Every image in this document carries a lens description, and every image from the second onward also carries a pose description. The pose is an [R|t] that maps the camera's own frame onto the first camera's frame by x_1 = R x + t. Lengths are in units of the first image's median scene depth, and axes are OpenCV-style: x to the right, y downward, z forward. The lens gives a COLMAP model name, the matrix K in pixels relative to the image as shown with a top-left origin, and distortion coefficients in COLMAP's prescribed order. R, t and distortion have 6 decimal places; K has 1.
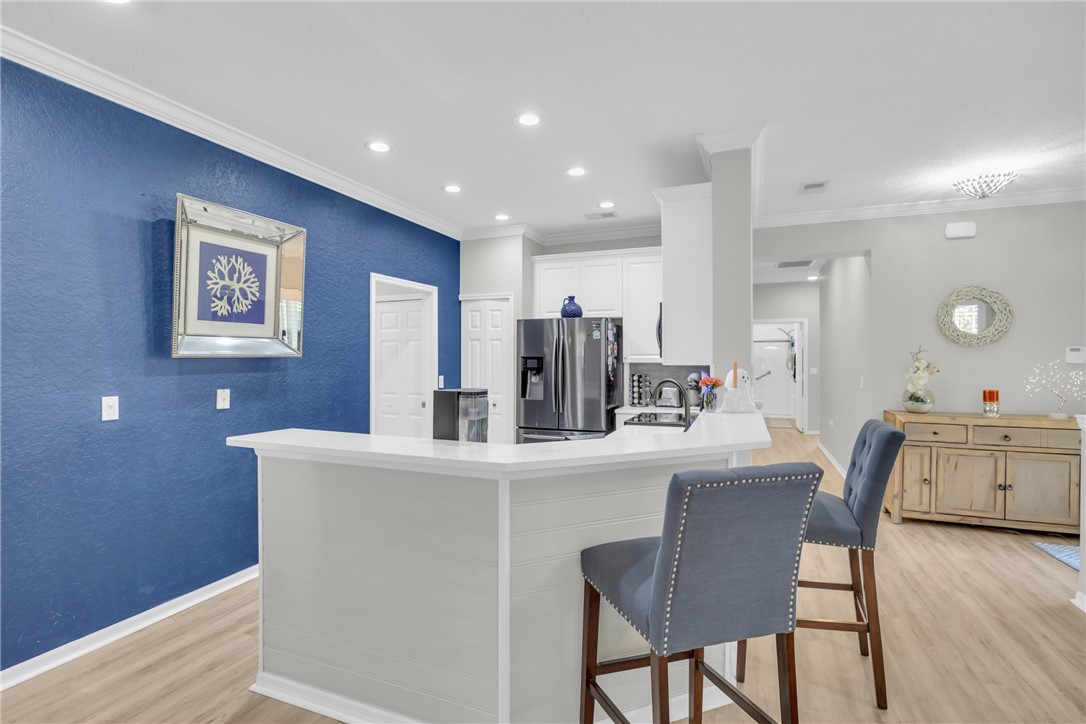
lens RADIAL K [[522.9, 0, 532.2], [0, 522.9, 359.7], [0, 0, 1]] dist [-0.018368, 0.000397]
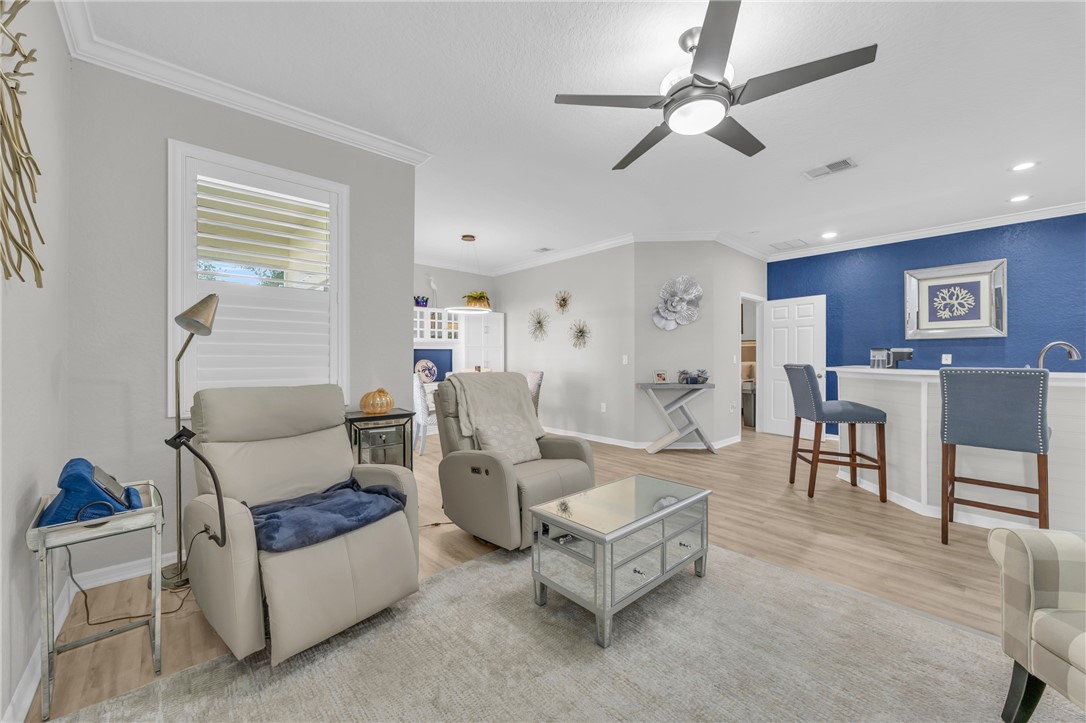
lens RADIAL K [[417.8, 0, 539.4], [0, 417.8, 357.2], [0, 0, 1]] dist [-0.002360, 0.000215]
pose [[-0.444553, 0.000063, -0.895753, 1.397355], [-0.002349, 0.999996, 0.001236, 0.062063], [0.895750, 0.002654, -0.444551, 0.262710]]
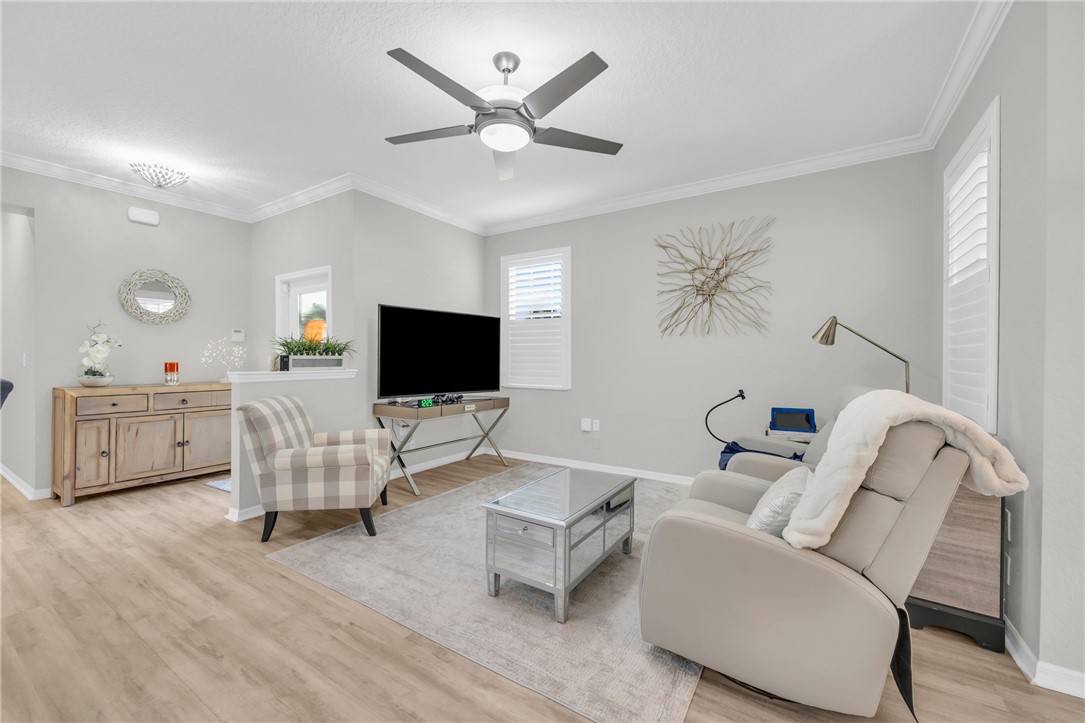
lens RADIAL K [[434.5, 0, 538.6], [0, 434.5, 359.1], [0, 0, 1]] dist [0.006792, -0.000280]
pose [[0.186412, -0.003703, 0.982465, 0.104490], [-0.000178, 0.999993, 0.003803, 0.058705], [-0.982472, -0.000884, 0.186409, 0.017368]]
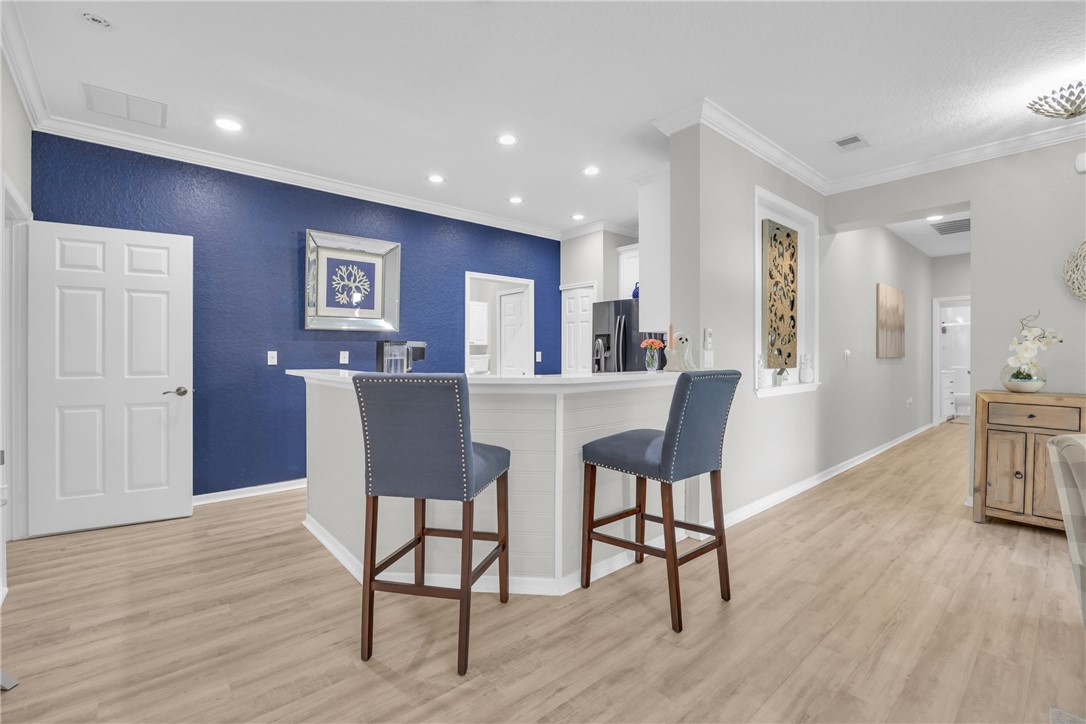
lens RADIAL K [[478.0, 0, 536.6], [0, 478.0, 355.6], [0, 0, 1]] dist [-0.009750, -0.001773]
pose [[0.889937, 0.003872, -0.456067, 0.511860], [-0.003839, 0.999992, 0.001000, 0.059225], [0.456067, 0.000861, 0.889945, -0.013800]]
